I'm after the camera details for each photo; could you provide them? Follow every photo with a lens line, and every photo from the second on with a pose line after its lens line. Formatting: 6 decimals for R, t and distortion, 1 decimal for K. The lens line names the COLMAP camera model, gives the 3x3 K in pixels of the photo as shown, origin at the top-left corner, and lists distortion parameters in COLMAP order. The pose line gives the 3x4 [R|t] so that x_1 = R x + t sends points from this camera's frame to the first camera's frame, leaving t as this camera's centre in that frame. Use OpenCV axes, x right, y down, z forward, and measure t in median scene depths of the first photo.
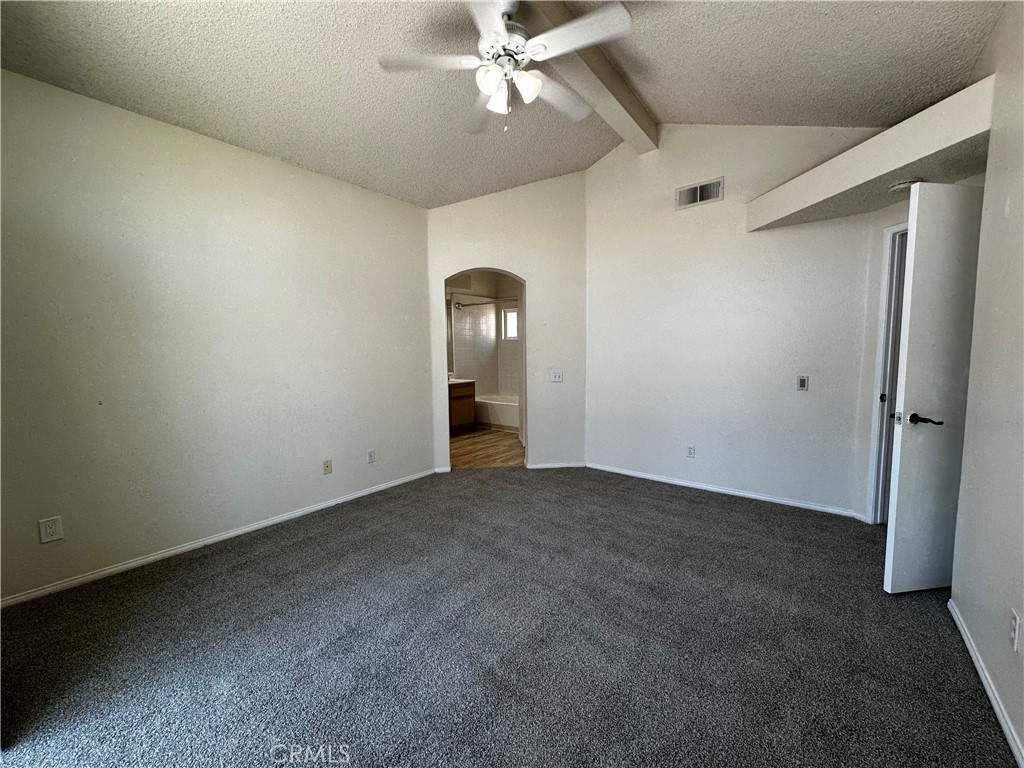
lens RADIAL K [[410.4, 0, 512.0], [0, 410.4, 384.0], [0, 0, 1]] dist [-0.001451, -0.000054]
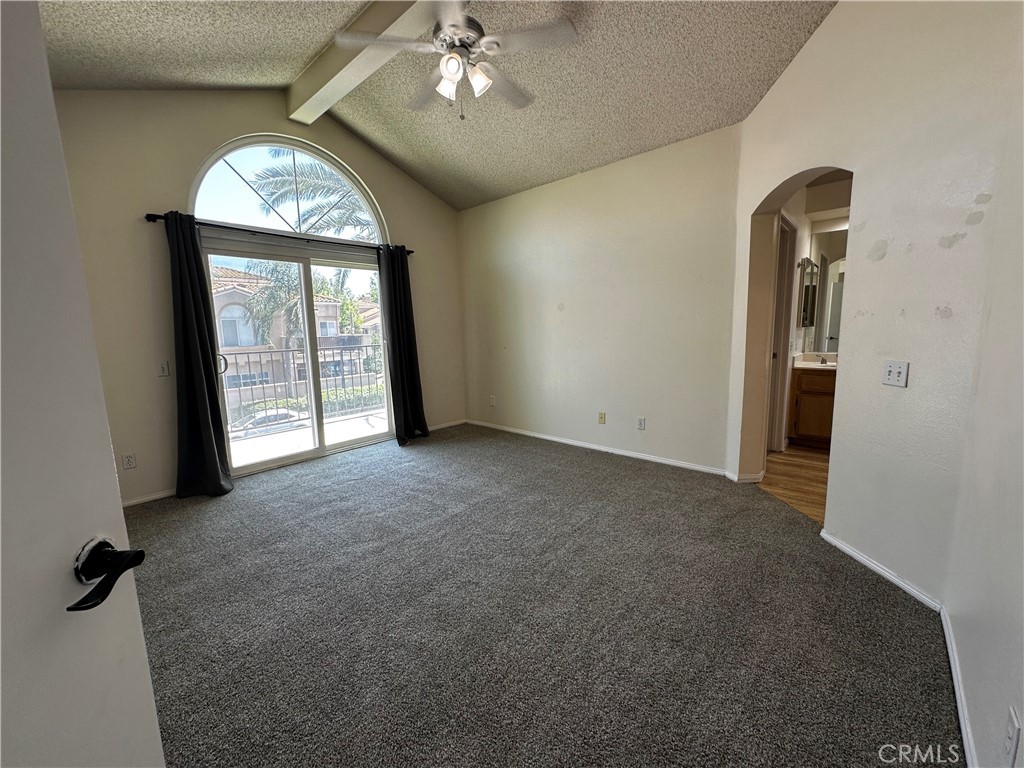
lens RADIAL K [[410.4, 0, 512.0], [0, 410.4, 384.0], [0, 0, 1]] dist [-0.001451, -0.000054]
pose [[-0.069597, 0.150367, -0.986177, 0.615205], [-0.055739, 0.986444, 0.154341, -0.055326], [0.996017, 0.065710, -0.060272, 0.671274]]
